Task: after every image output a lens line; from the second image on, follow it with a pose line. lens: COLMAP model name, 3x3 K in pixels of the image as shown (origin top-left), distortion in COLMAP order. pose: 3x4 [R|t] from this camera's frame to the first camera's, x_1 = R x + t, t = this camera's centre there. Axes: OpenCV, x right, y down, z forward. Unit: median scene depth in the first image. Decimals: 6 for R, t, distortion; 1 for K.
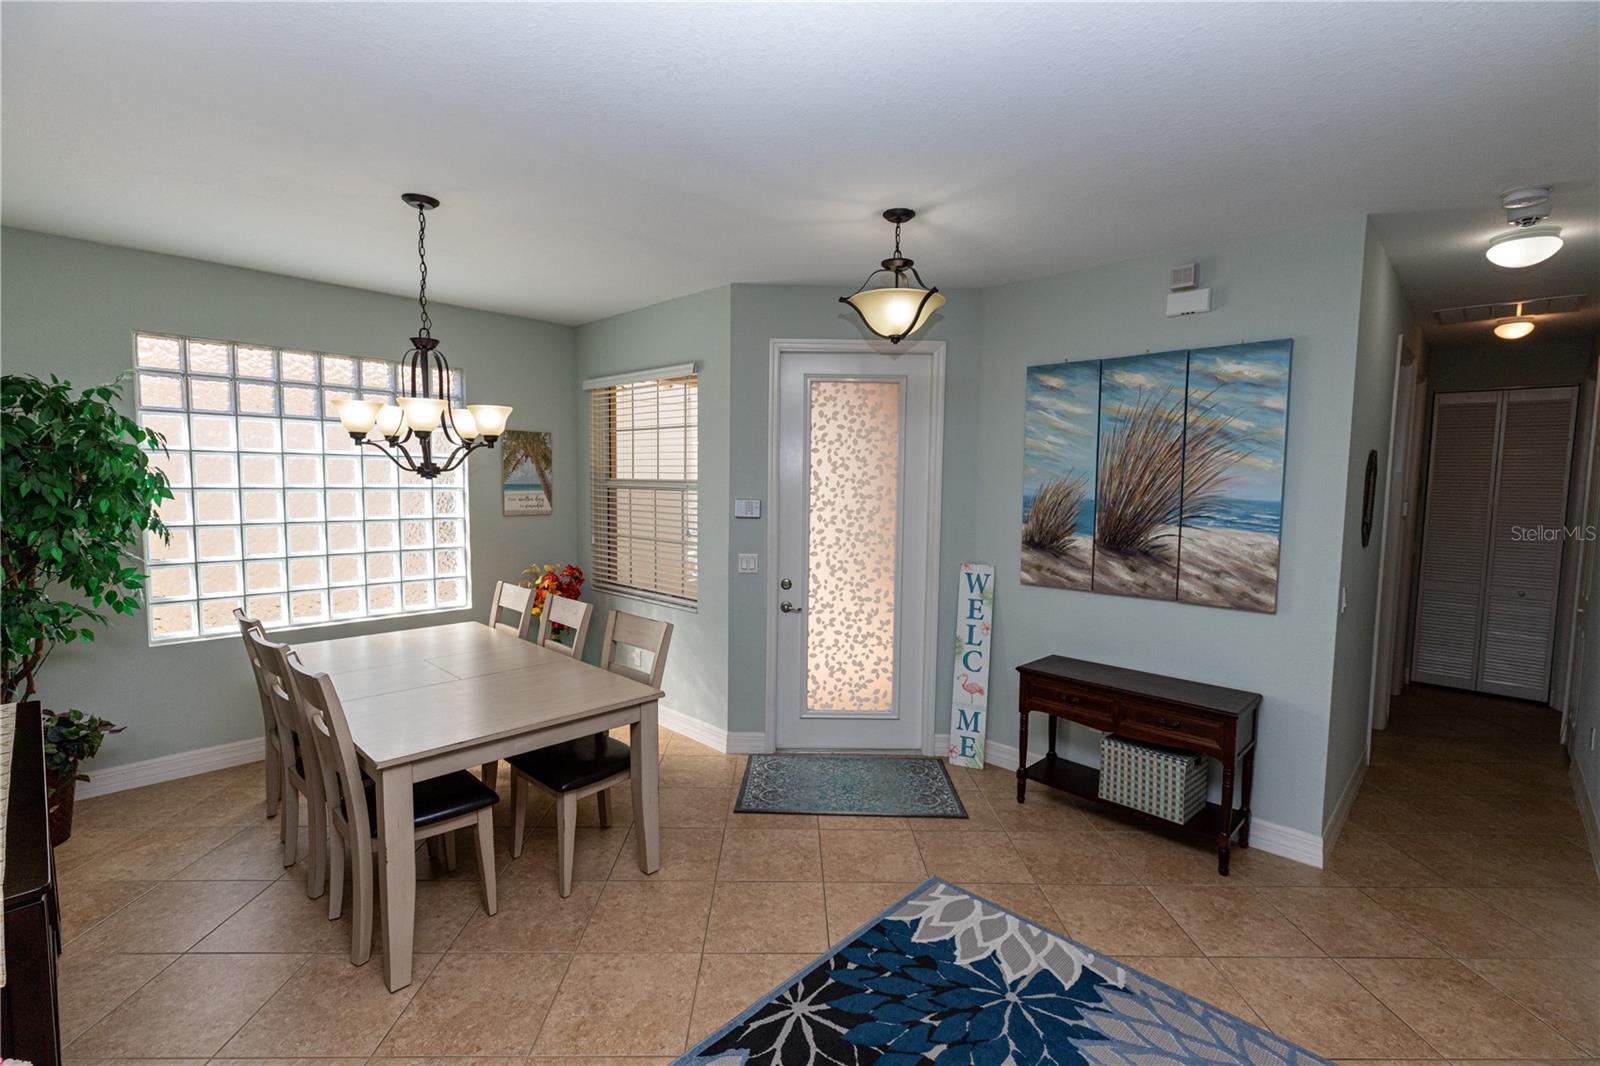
lens RADIAL K [[715.0, 0, 800.0], [0, 715.0, 532.6], [0, 0, 1]] dist [0.005297, -0.001300]
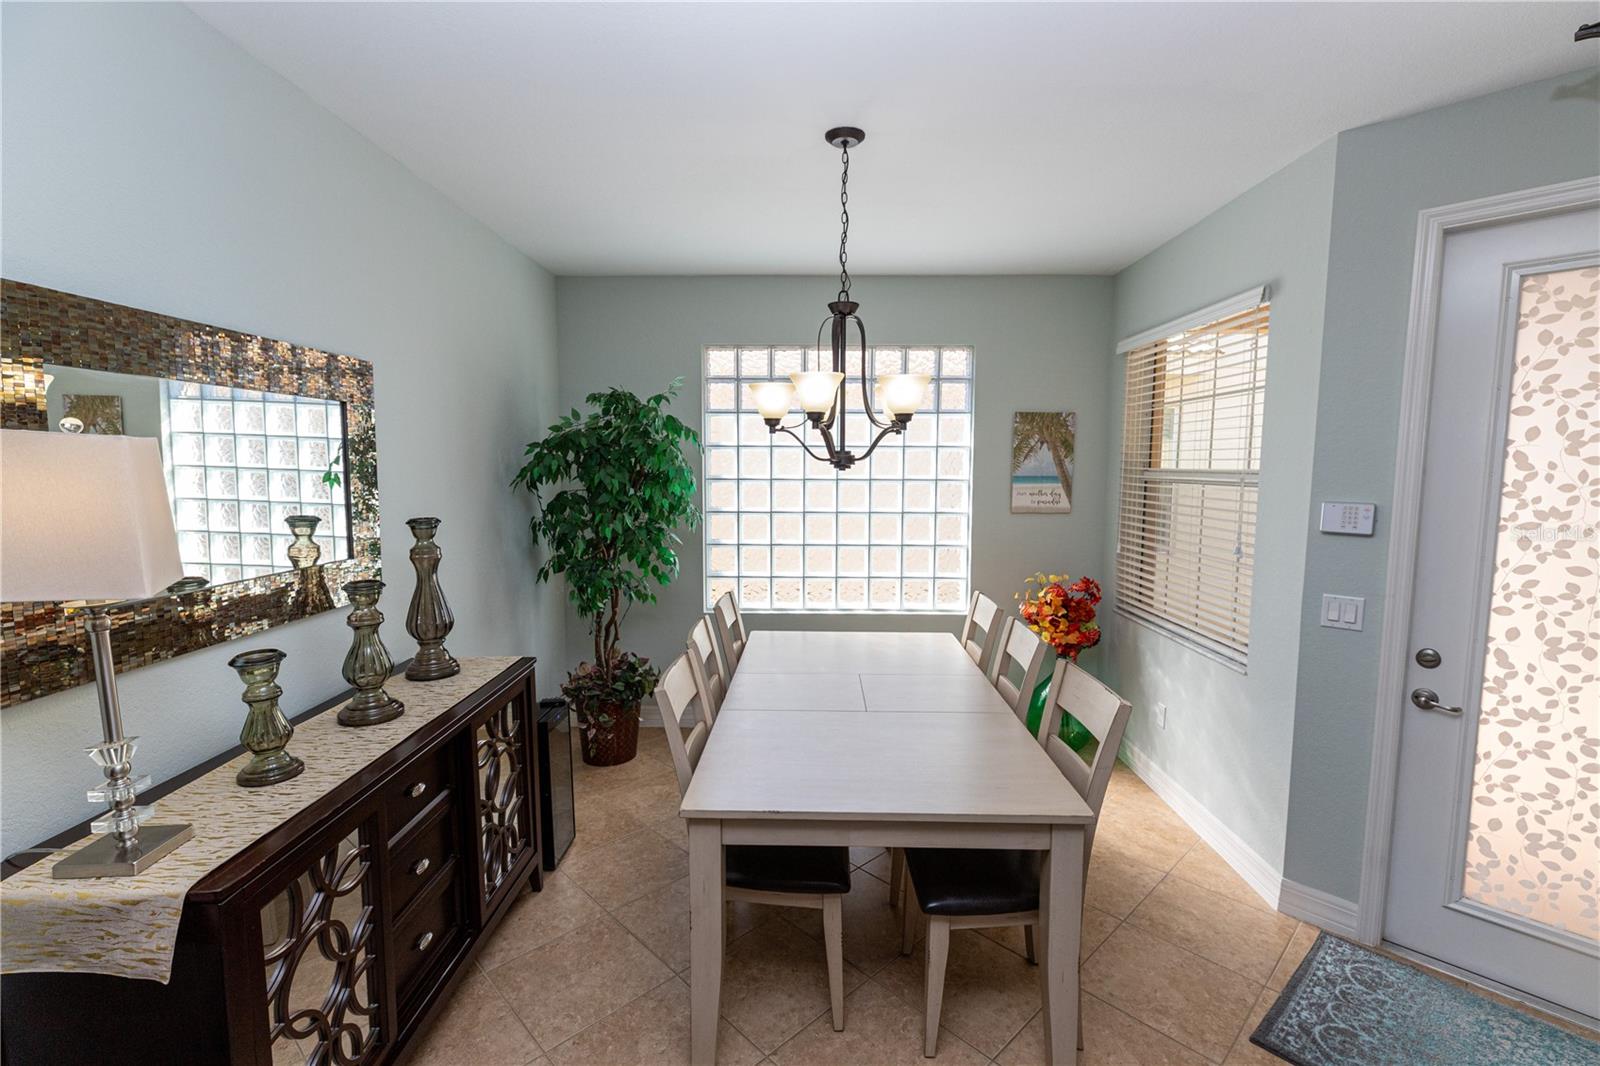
lens RADIAL K [[715.0, 0, 795.1], [0, 715.0, 533.0], [0, 0, 1]] dist [0.005297, -0.001300]
pose [[0.681757, 0.060245, -0.729094, 0.045728], [-0.050673, 0.998099, 0.035089, -0.019035], [0.729822, 0.013024, 0.683513, 0.265140]]
